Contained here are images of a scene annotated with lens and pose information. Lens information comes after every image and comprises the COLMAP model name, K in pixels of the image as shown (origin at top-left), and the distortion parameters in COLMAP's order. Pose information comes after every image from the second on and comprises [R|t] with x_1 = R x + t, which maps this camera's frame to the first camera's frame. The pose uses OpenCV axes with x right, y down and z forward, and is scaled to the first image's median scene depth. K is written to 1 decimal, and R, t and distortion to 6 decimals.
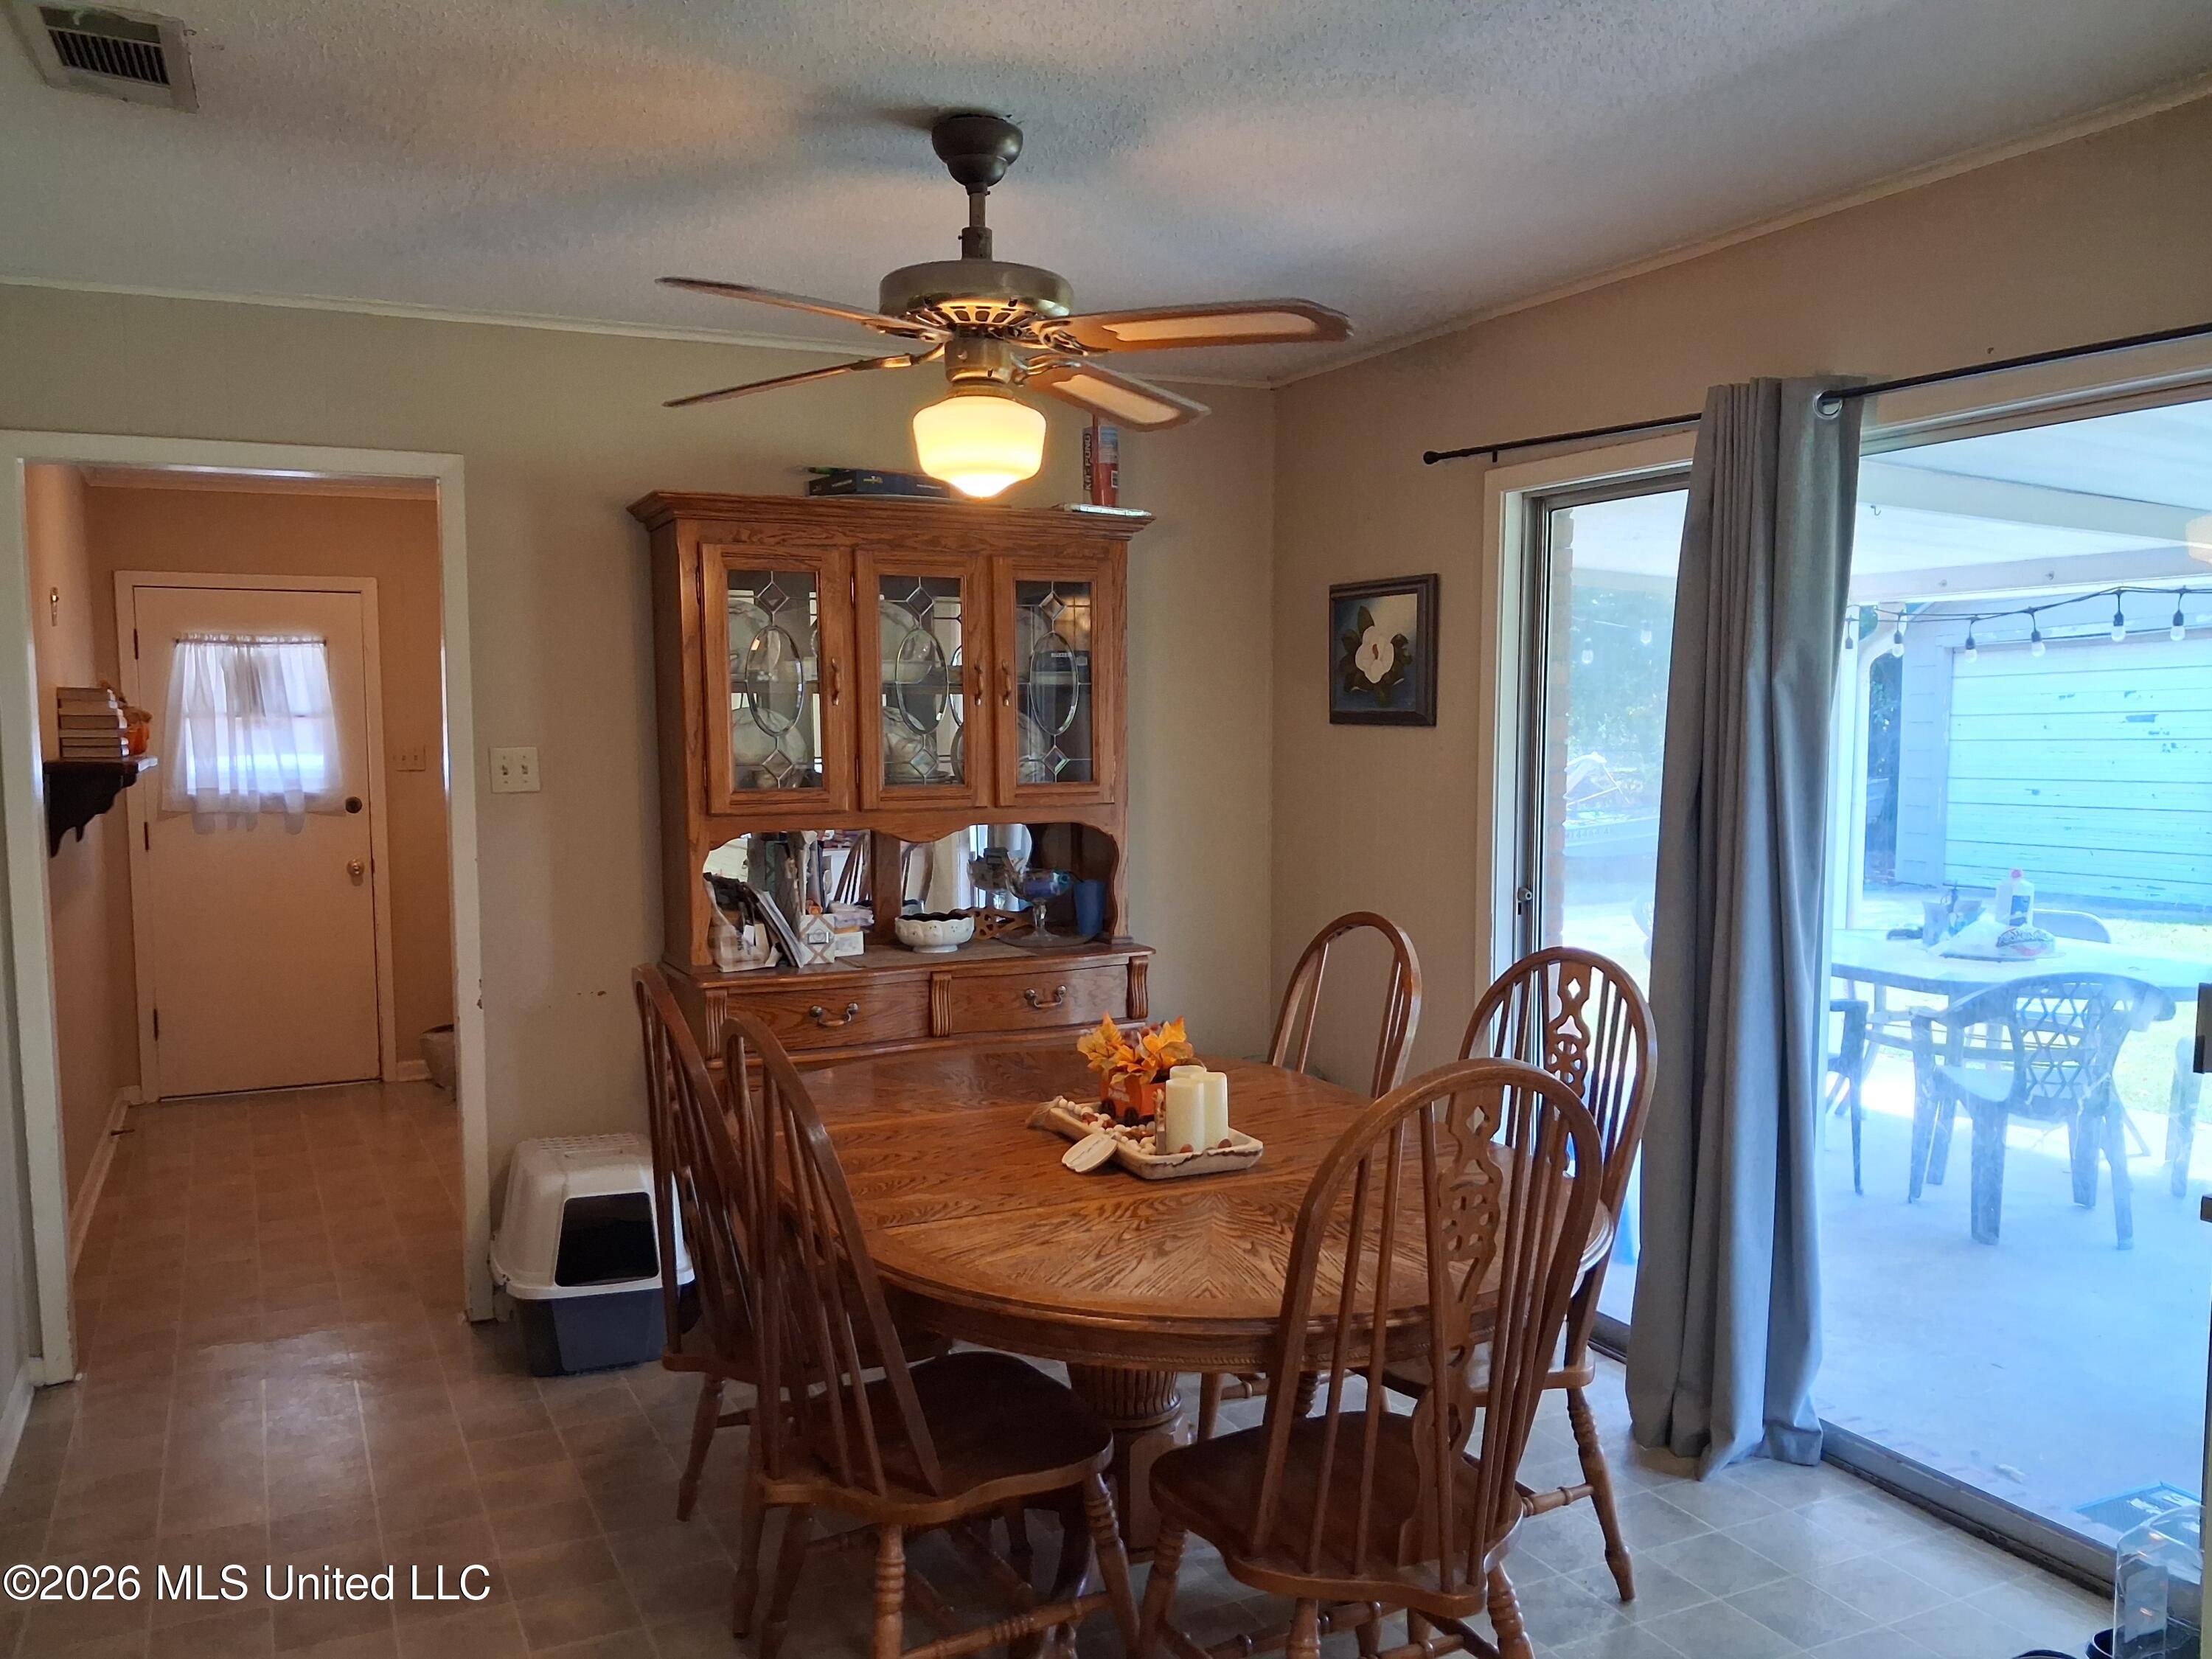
lens RADIAL K [[1731.6, 0, 1131.3], [0, 1731.6, 842.4], [0, 0, 1]] dist [0.052626, -0.075728]
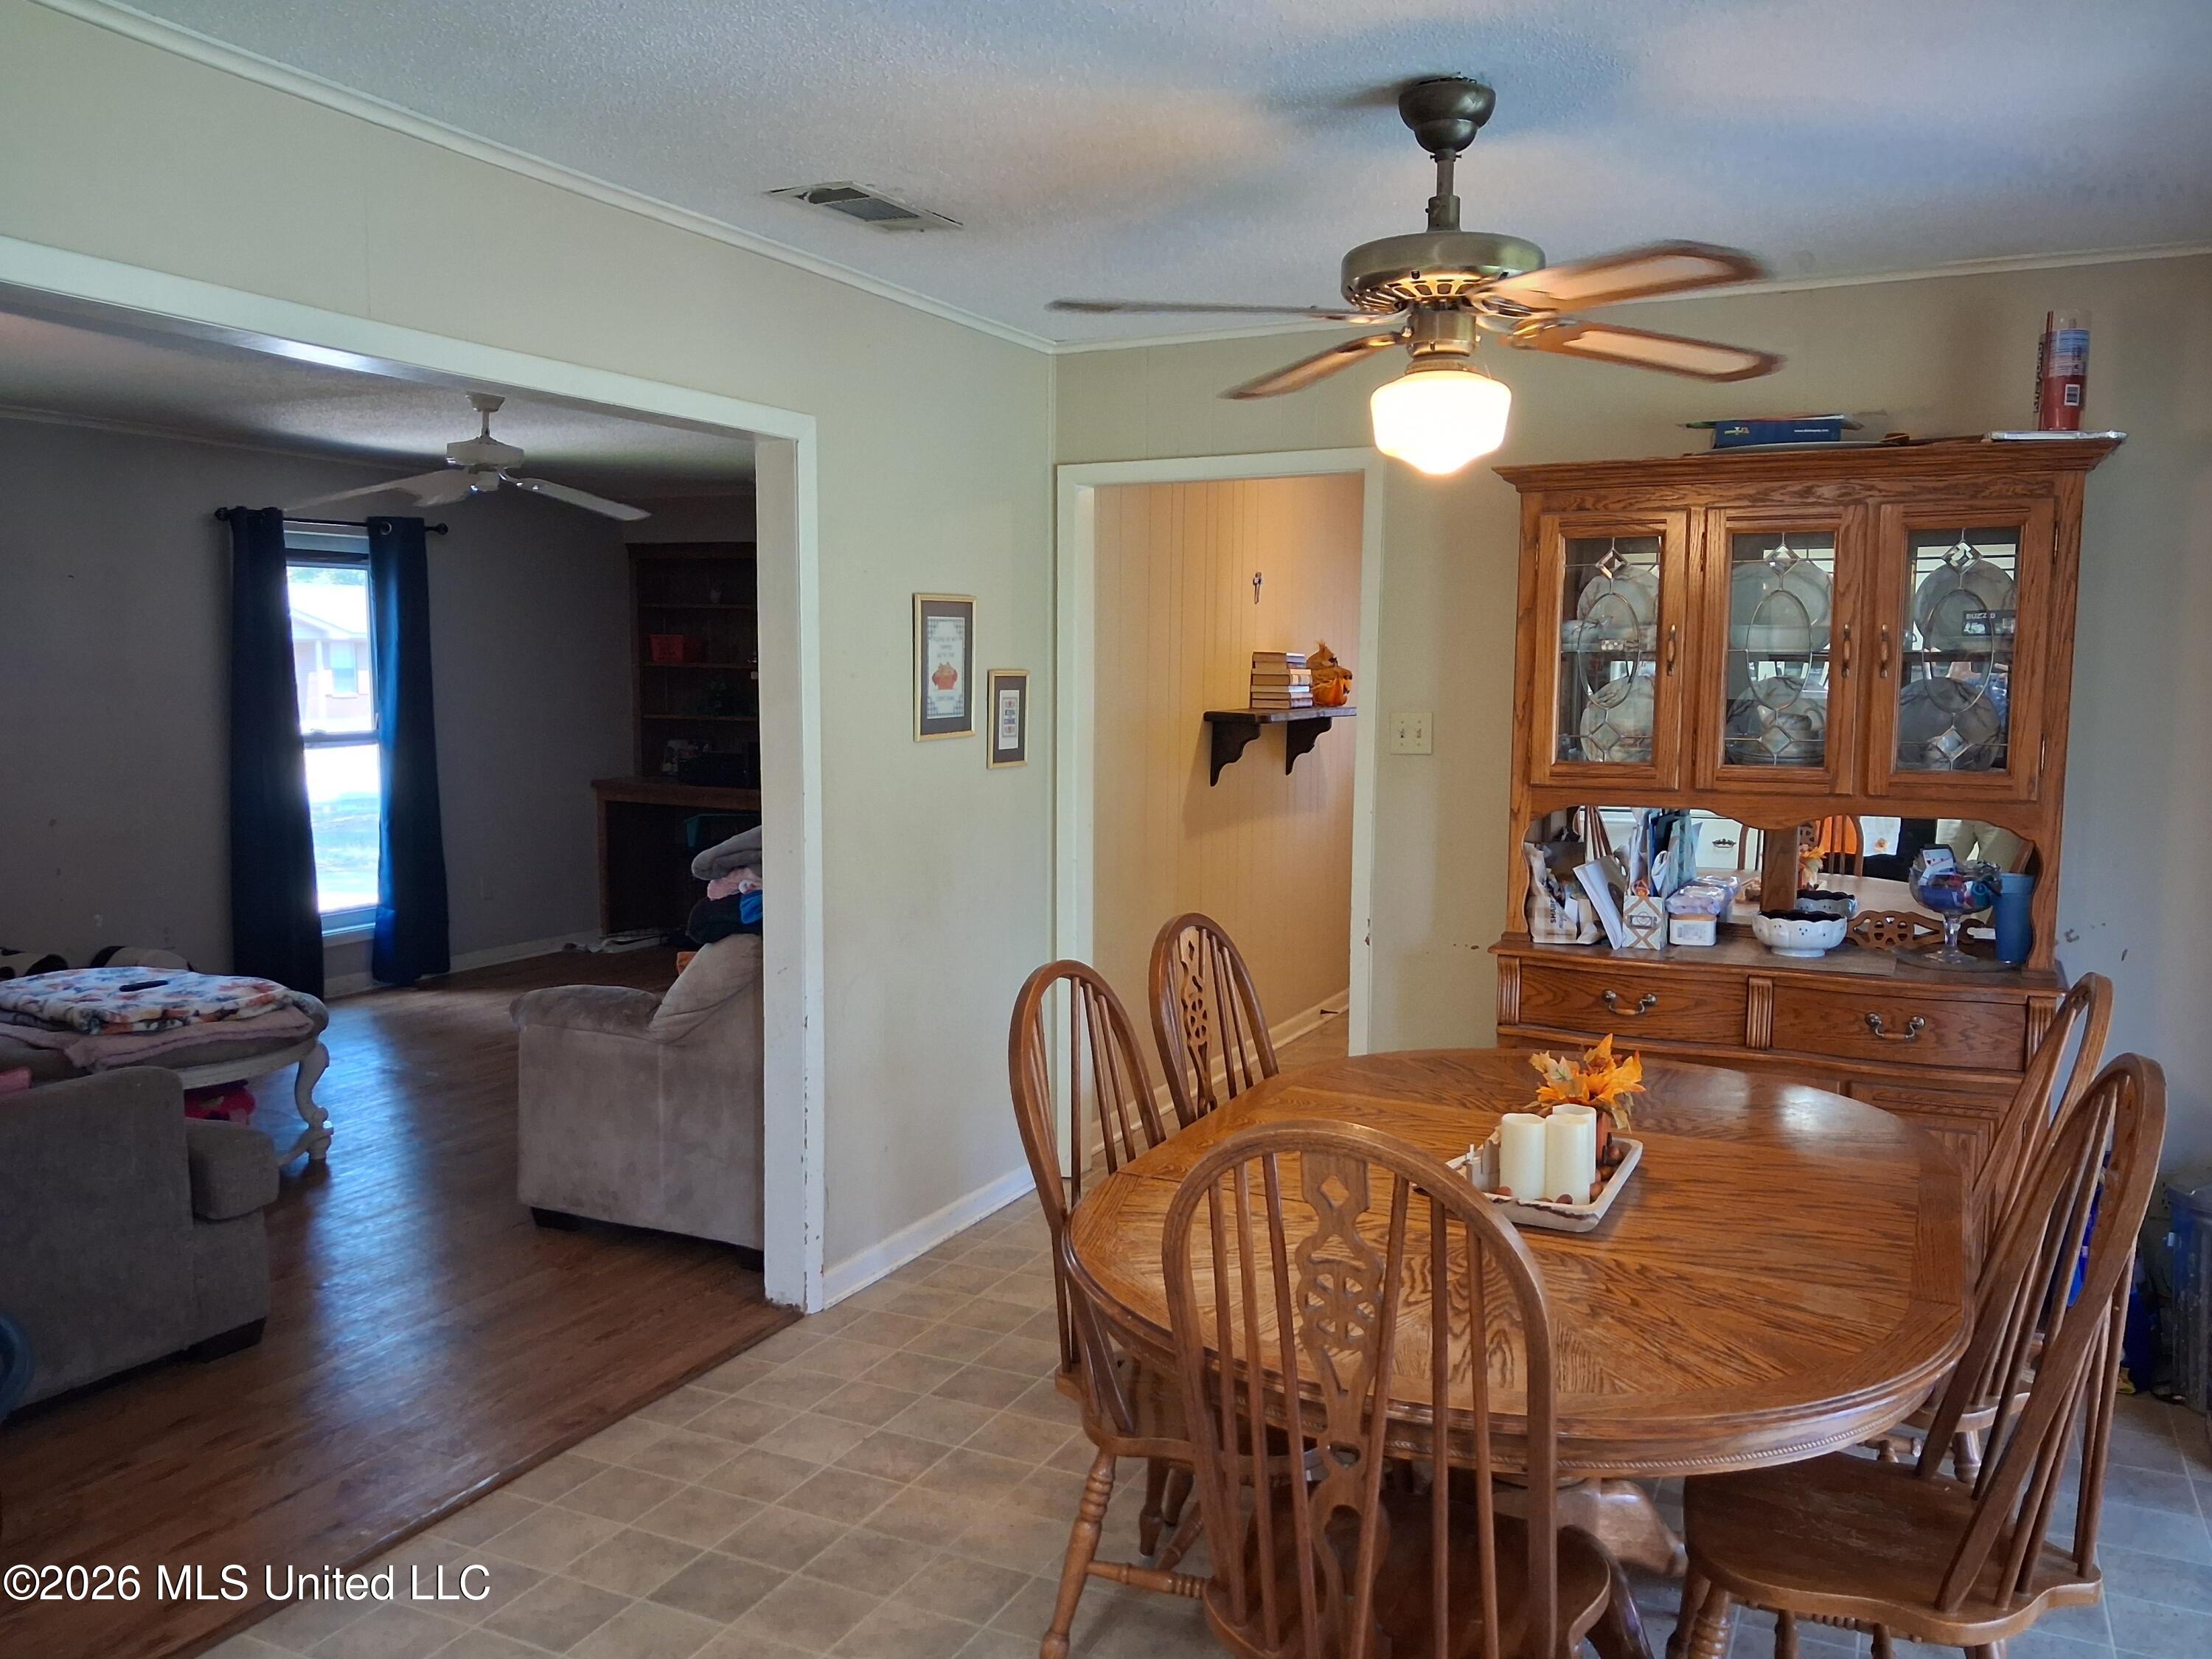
lens RADIAL K [[1731.6, 0, 1065.1], [0, 1731.6, 818.0], [0, 0, 1]] dist [0.052626, -0.075728]
pose [[0.620879, 0.079165, -0.779899, 0.370944], [-0.062206, 0.996726, 0.051652, -0.031627], [0.781434, 0.016444, 0.623771, 0.160357]]
